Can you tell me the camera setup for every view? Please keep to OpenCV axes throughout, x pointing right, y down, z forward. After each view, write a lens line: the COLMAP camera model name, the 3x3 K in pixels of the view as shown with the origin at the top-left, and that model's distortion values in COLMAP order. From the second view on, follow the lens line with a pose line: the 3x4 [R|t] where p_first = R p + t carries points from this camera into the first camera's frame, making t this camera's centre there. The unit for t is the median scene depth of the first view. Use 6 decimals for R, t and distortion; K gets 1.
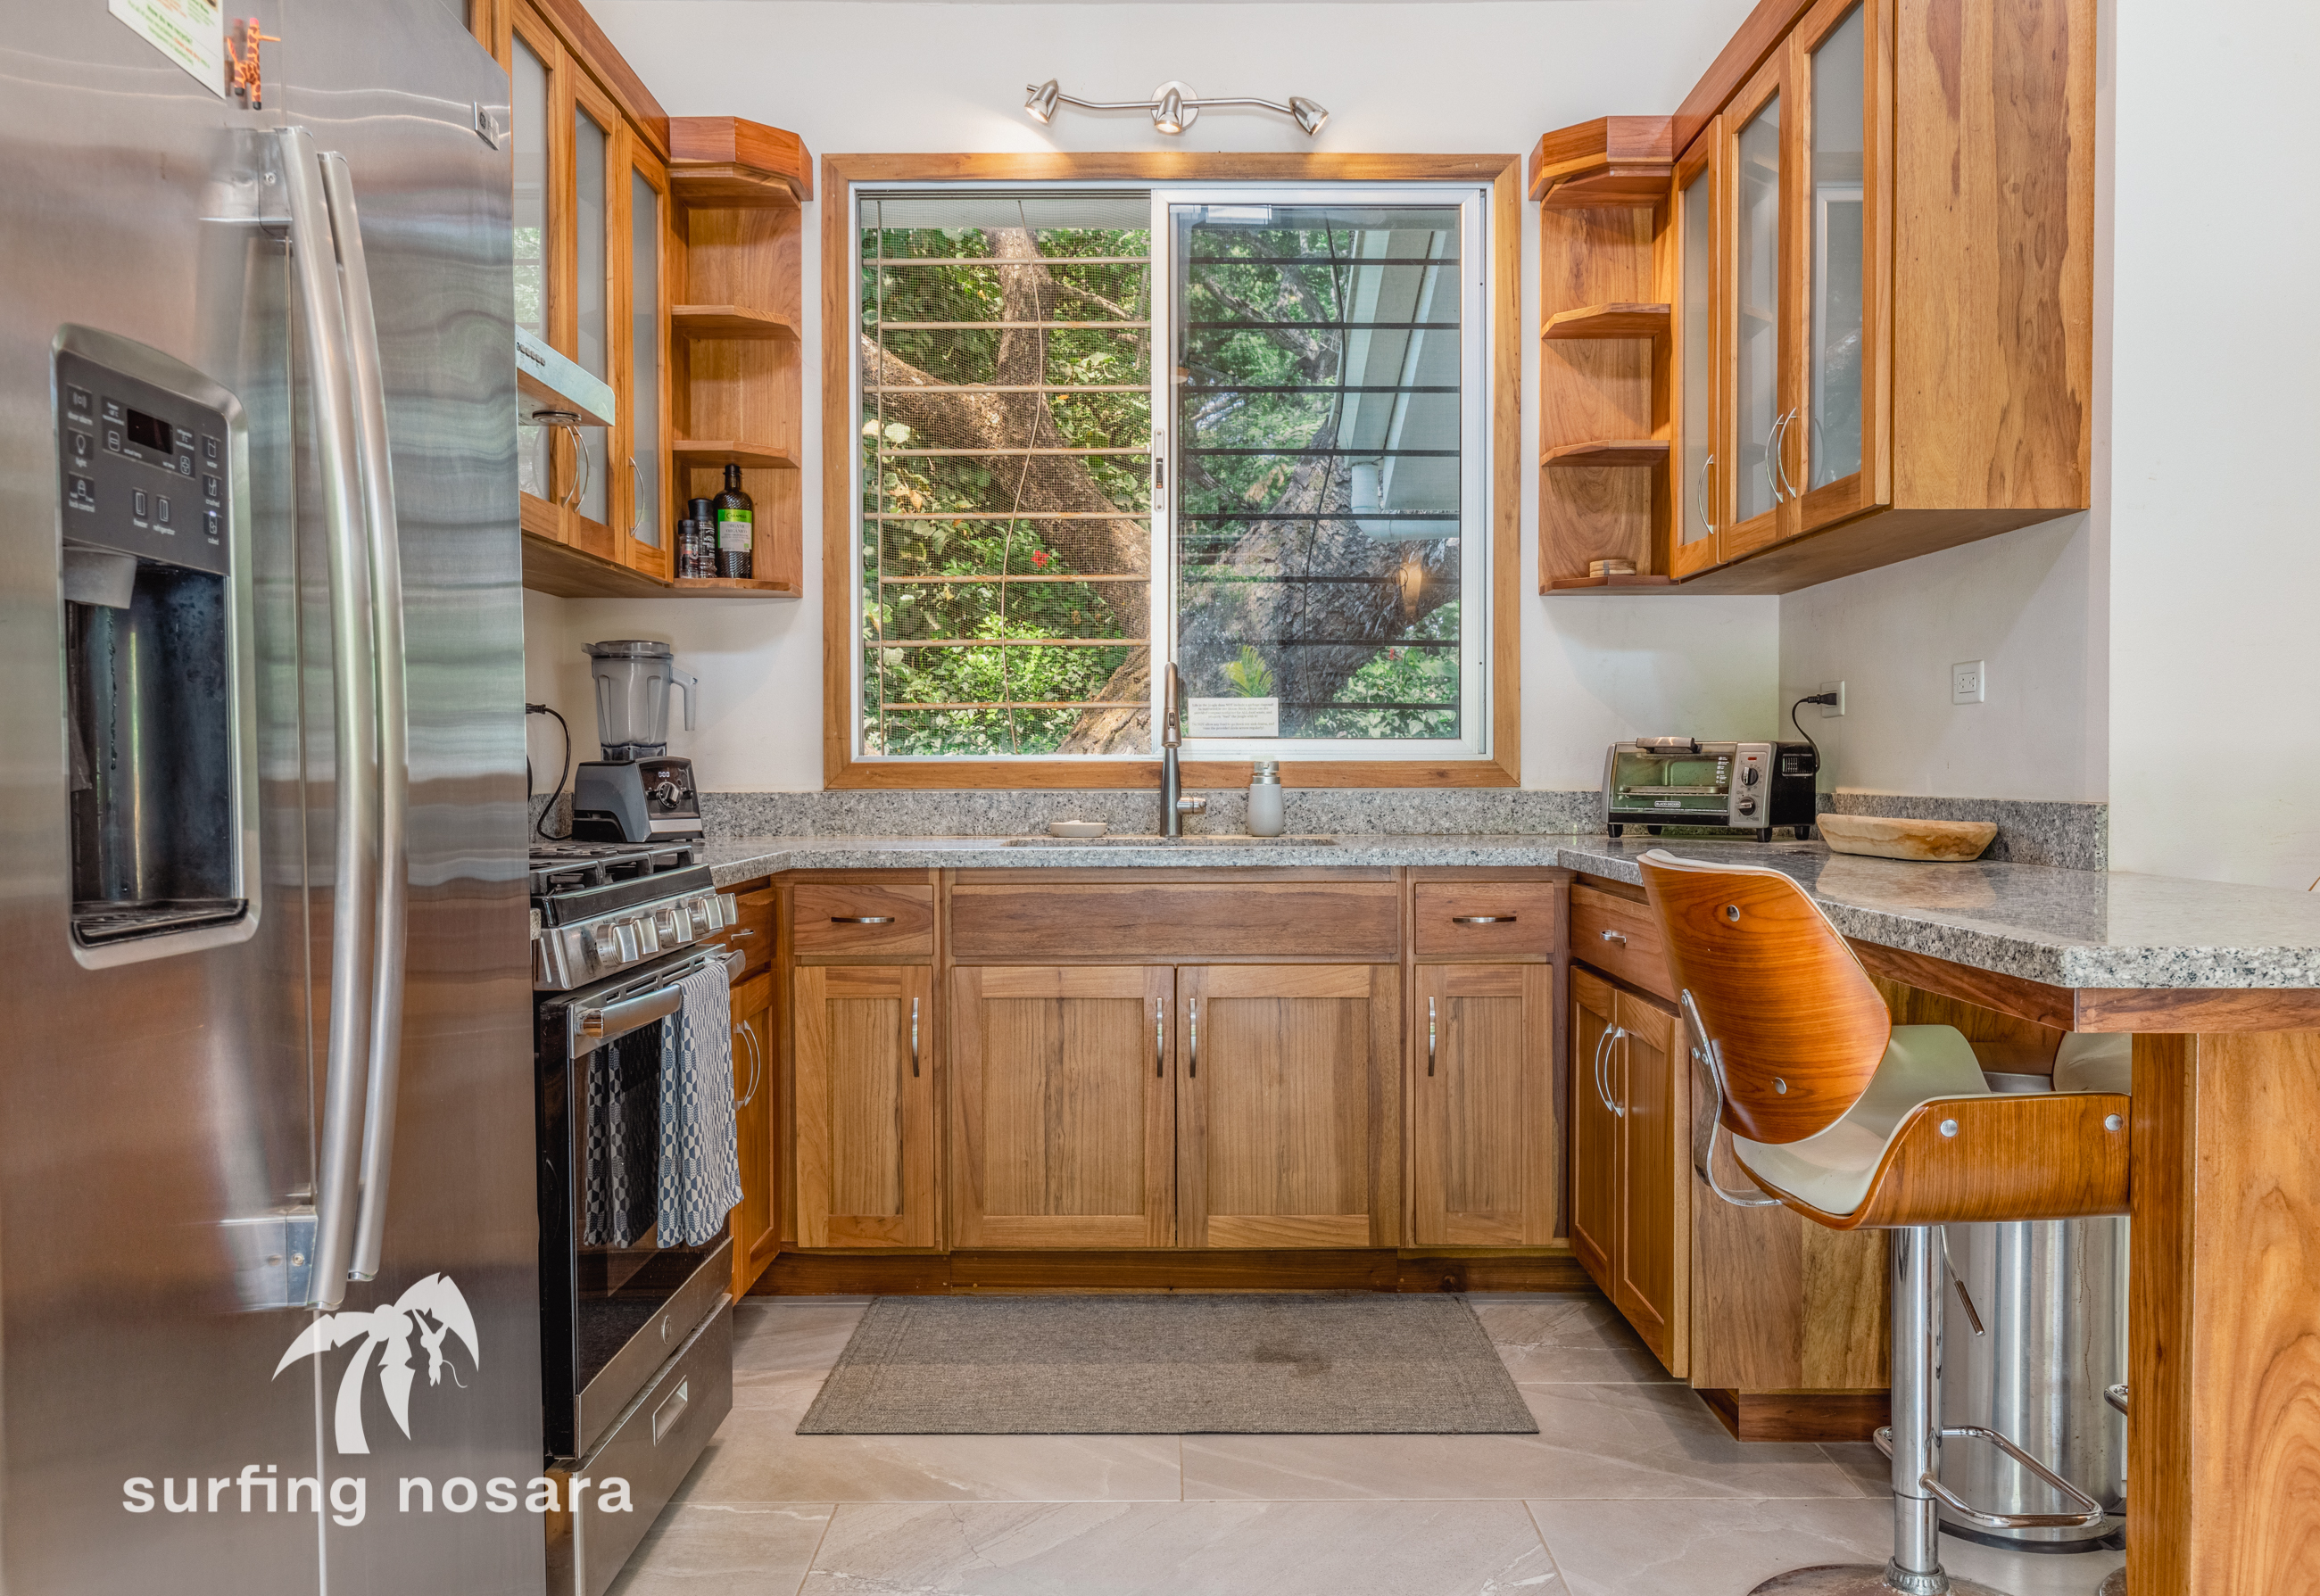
lens RADIAL K [[1845.5, 0, 1167.8], [0, 1845.5, 811.2], [0, 0, 1]] dist [0.001020, 0.005000]
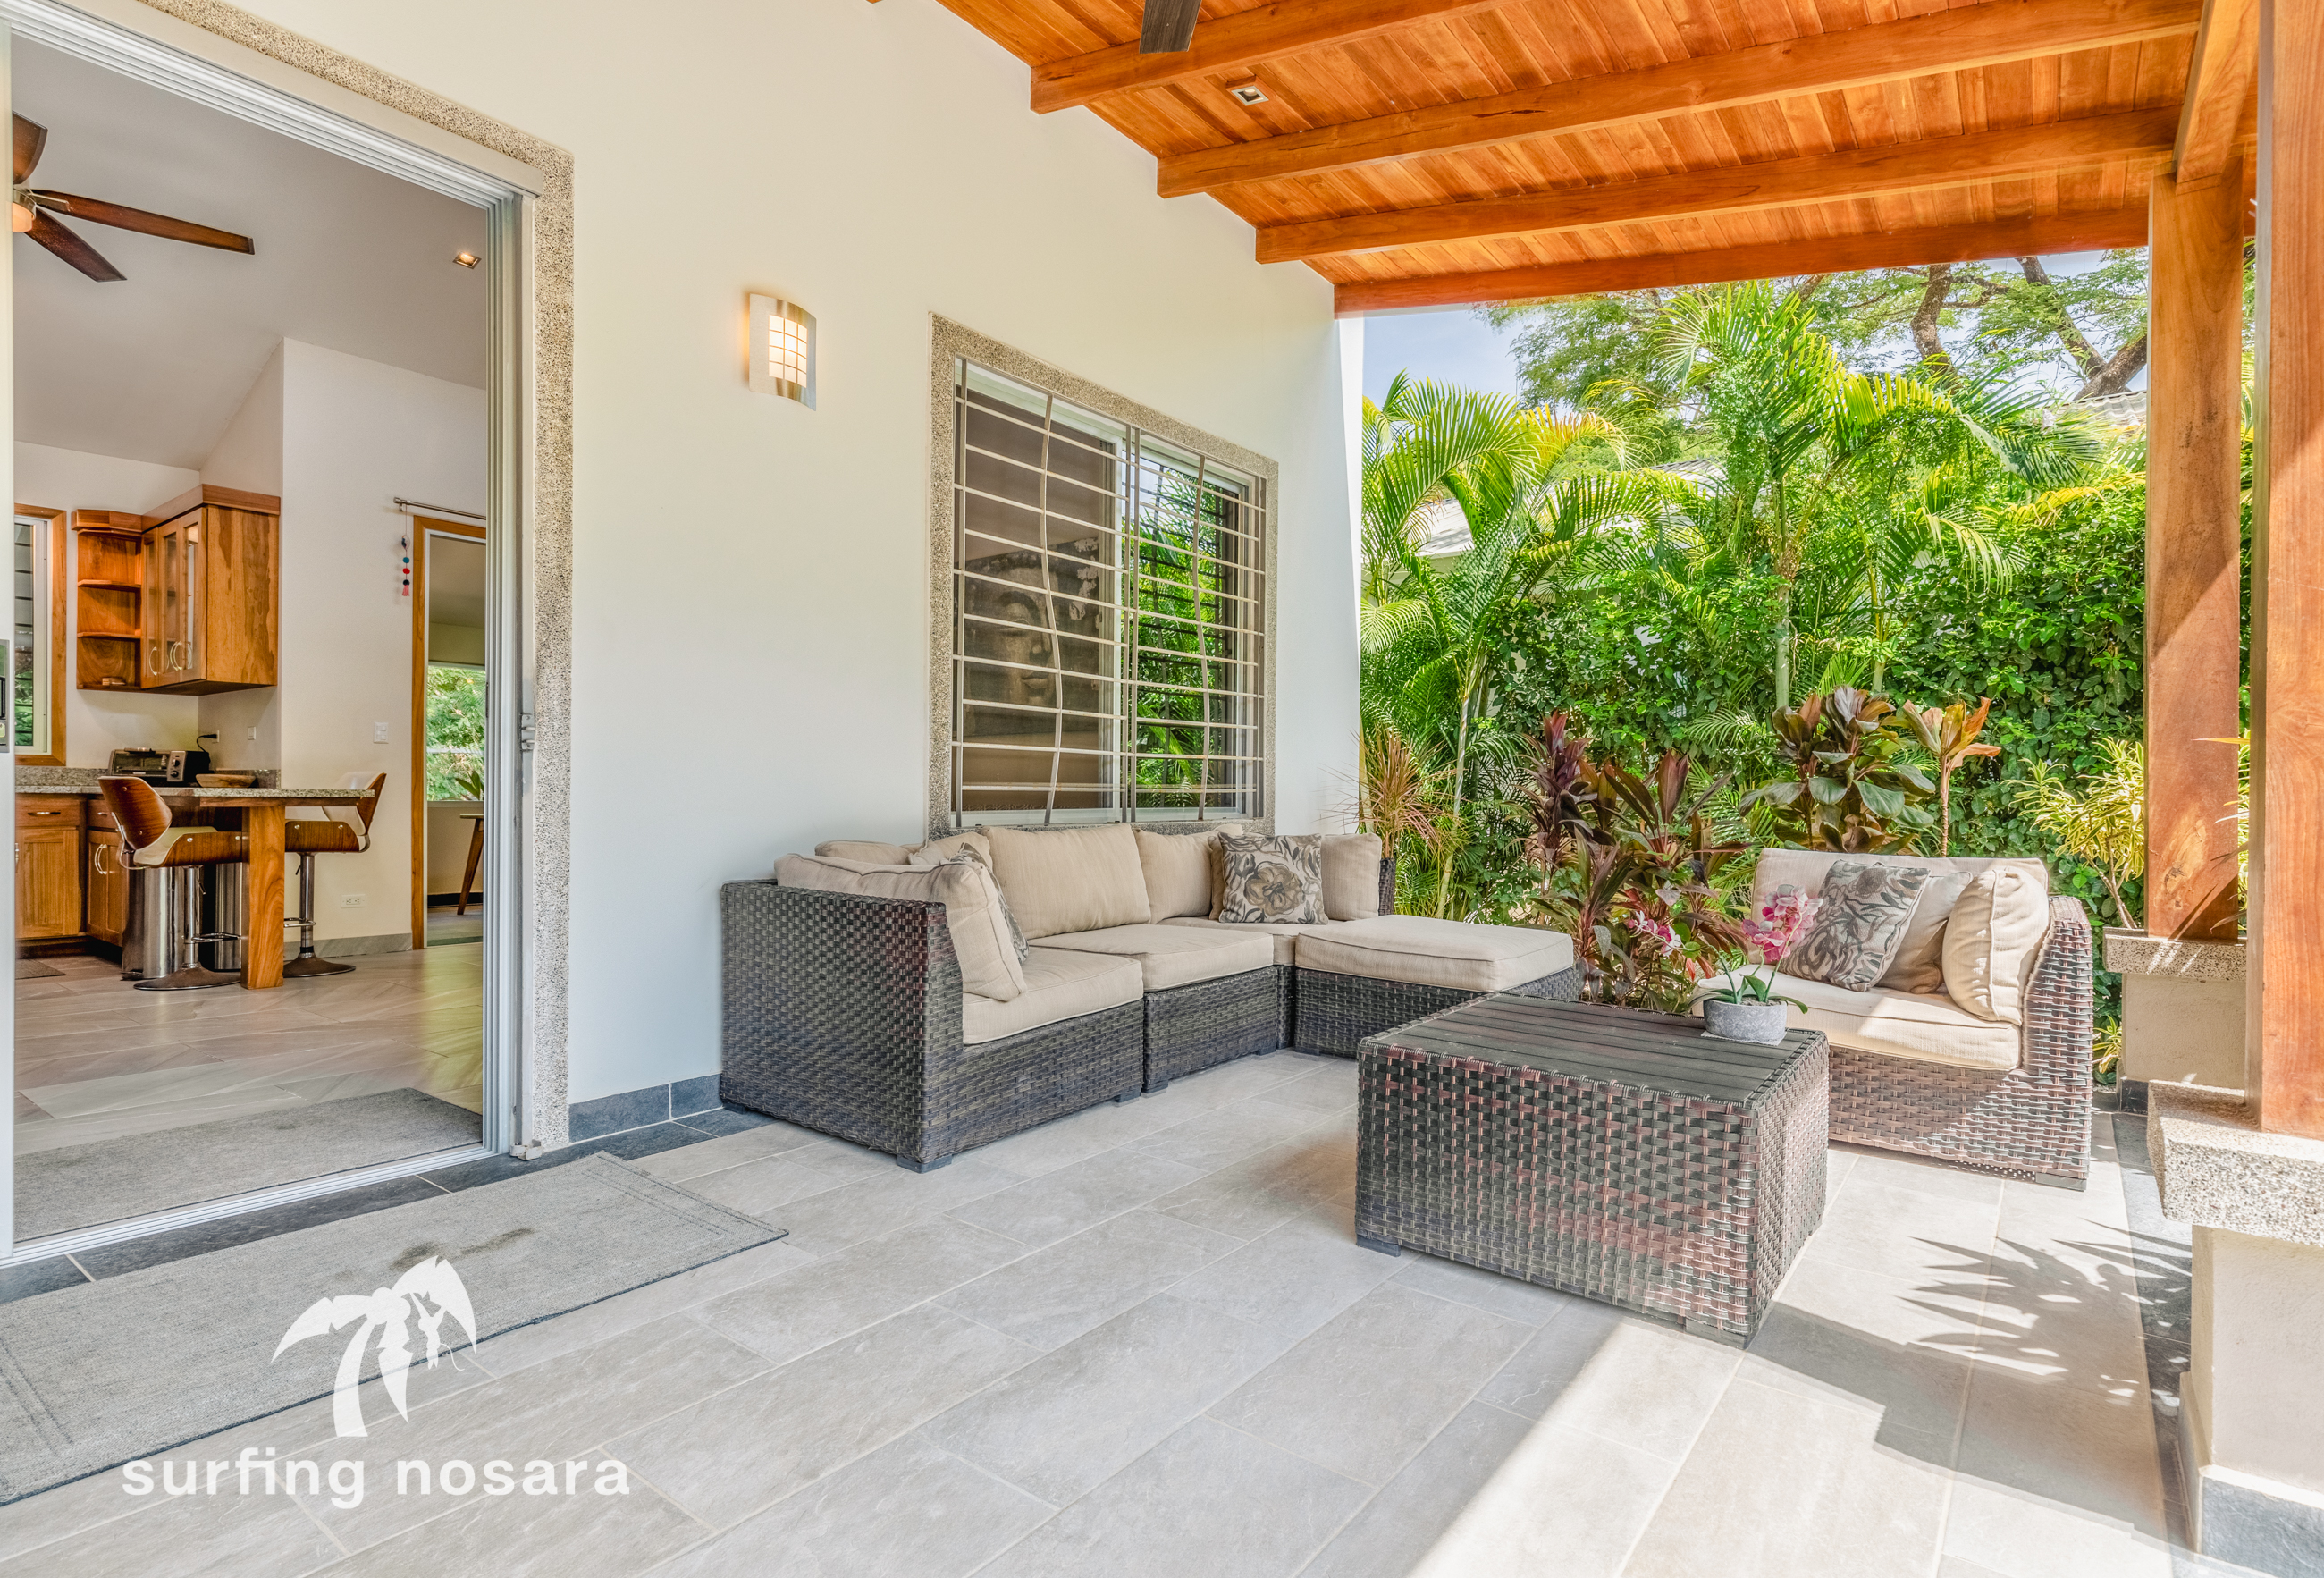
lens RADIAL K [[1165.0, 0, 1170.7], [0, 1165.0, 792.9], [0, 0, 1]] dist [-0.003076, -0.001141]
pose [[0.600733, 0.003293, 0.799443, -0.186900], [0.009419, 0.999893, -0.011196, 0.062319], [-0.799394, 0.014256, 0.600638, -1.285514]]
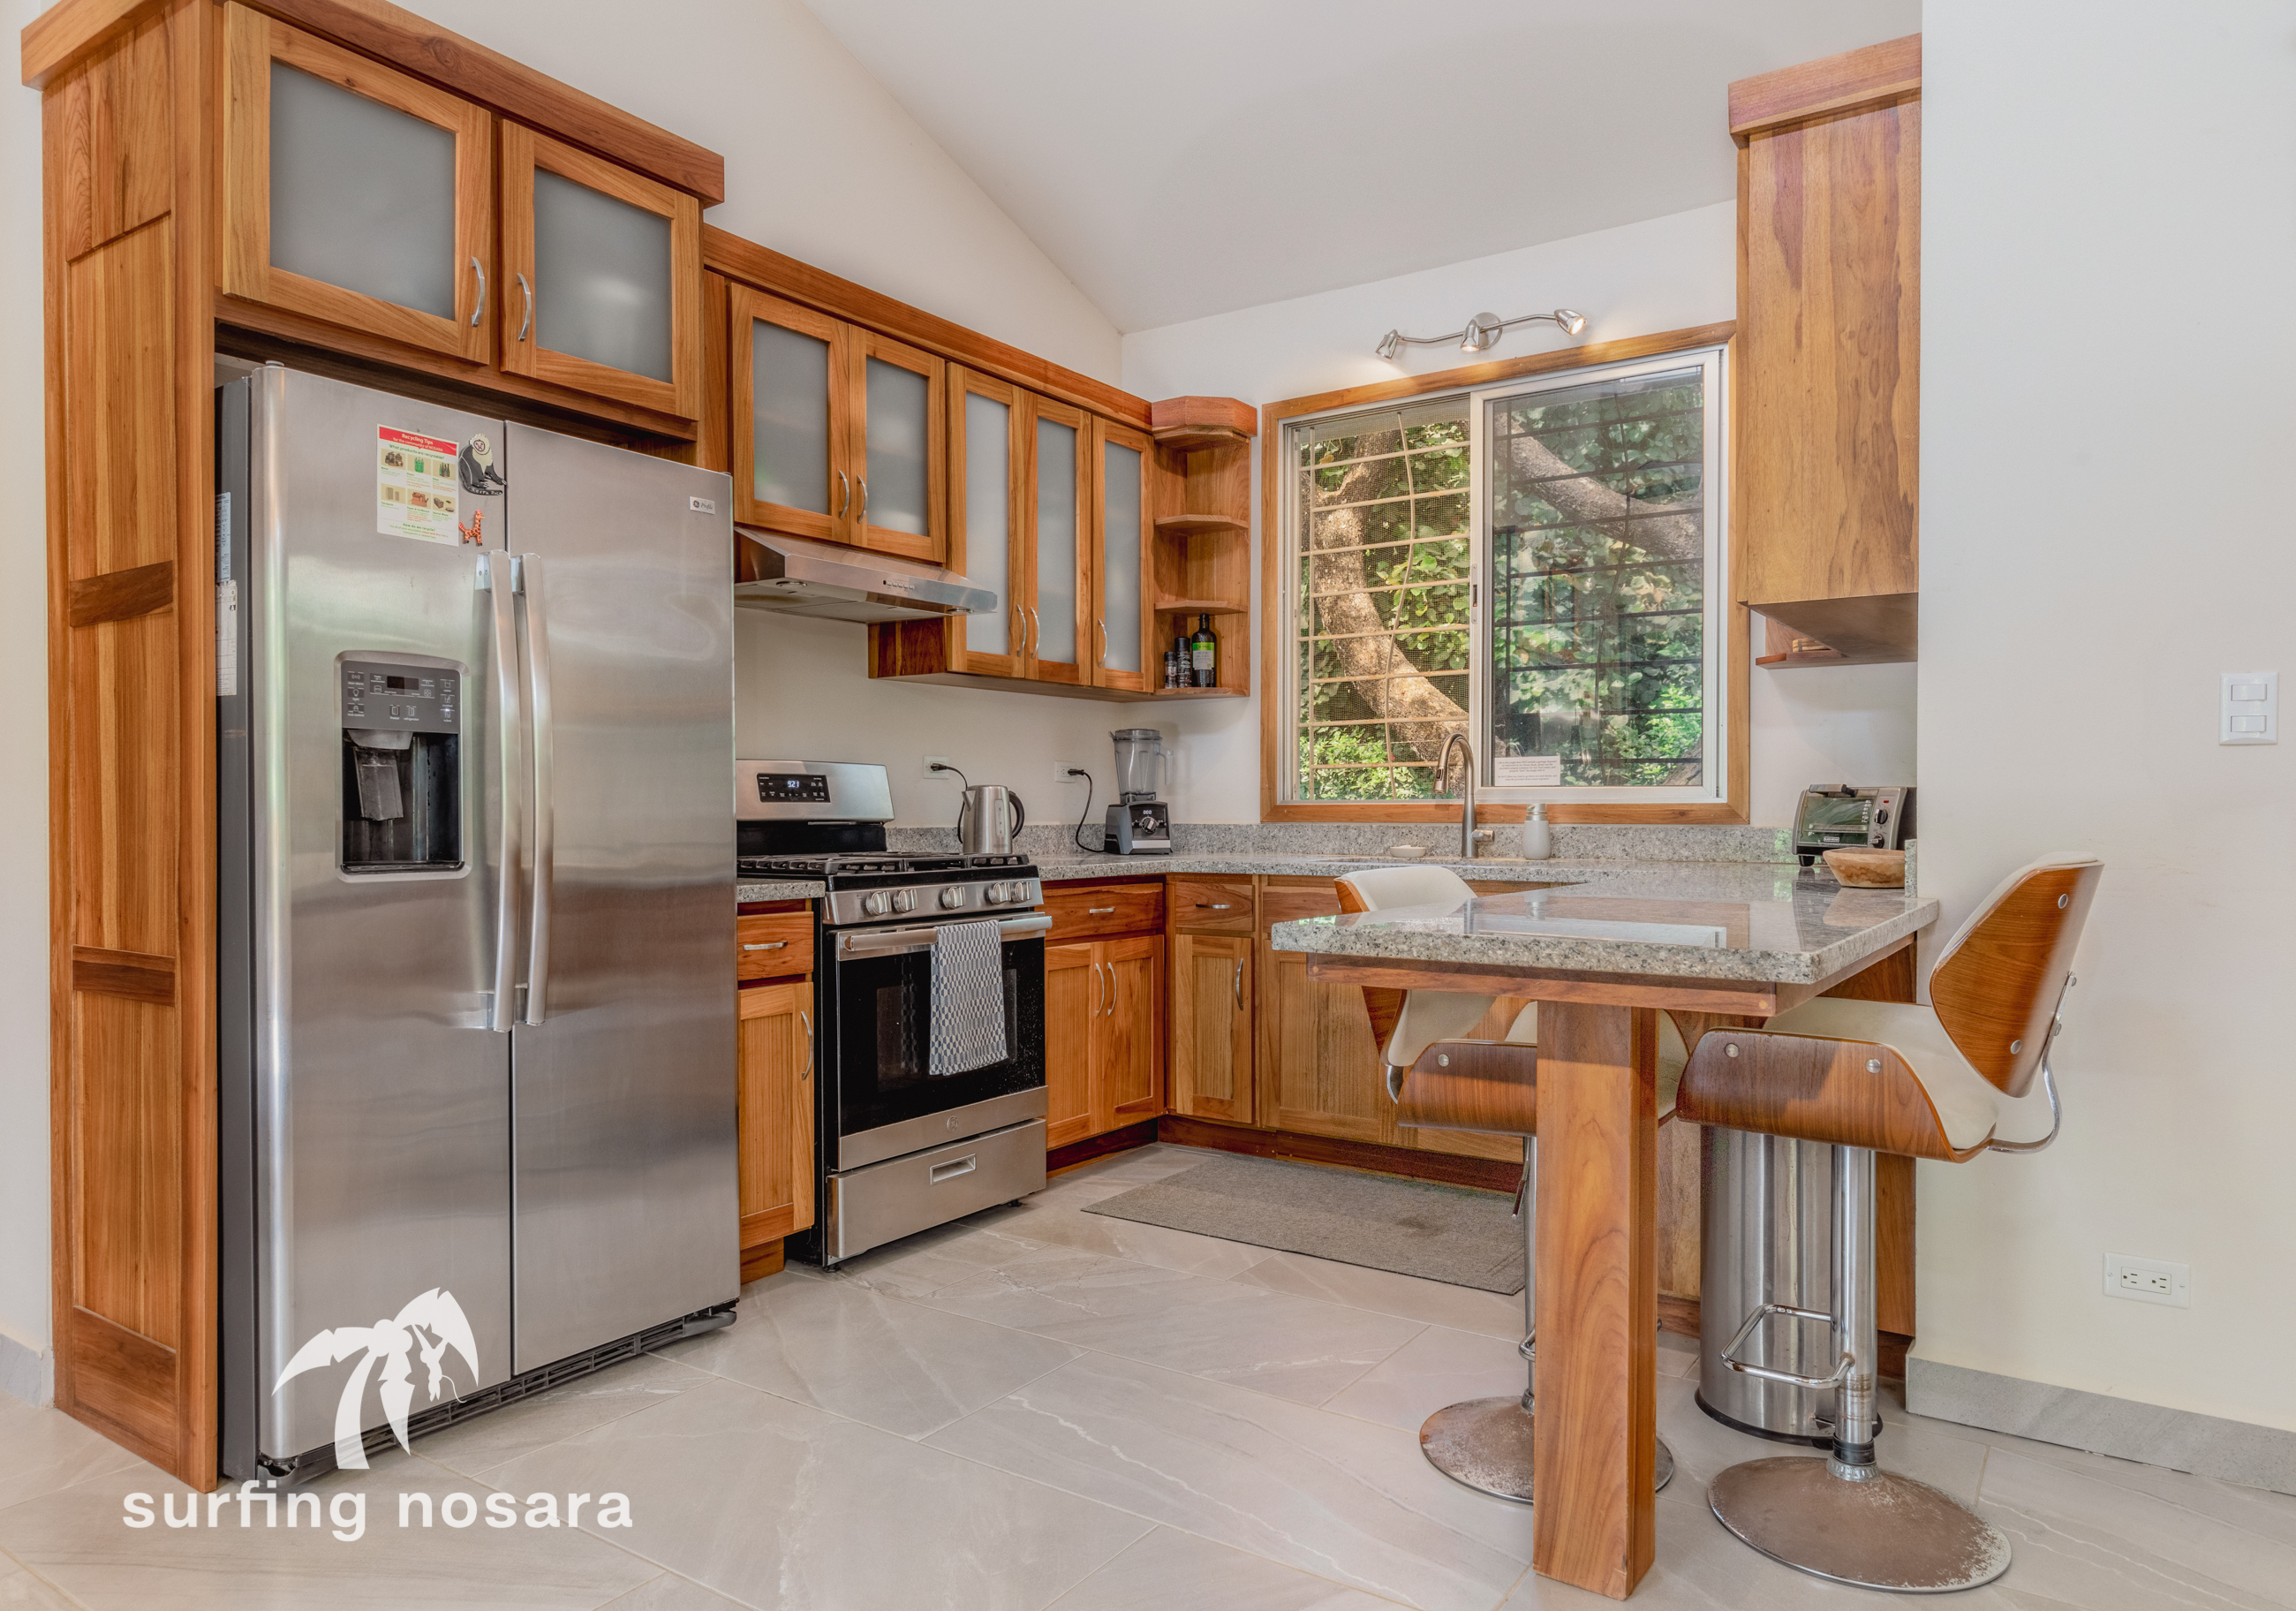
lens RADIAL K [[1442.0, 0, 1148.4], [0, 1442.0, 816.2], [0, 0, 1]] dist [0.006796, -0.000301]
pose [[0.826292, 0.004369, -0.563225, 0.471633], [-0.014064, 0.999818, -0.012878, -0.000508], [0.563067, 0.018562, 0.826203, -0.034548]]
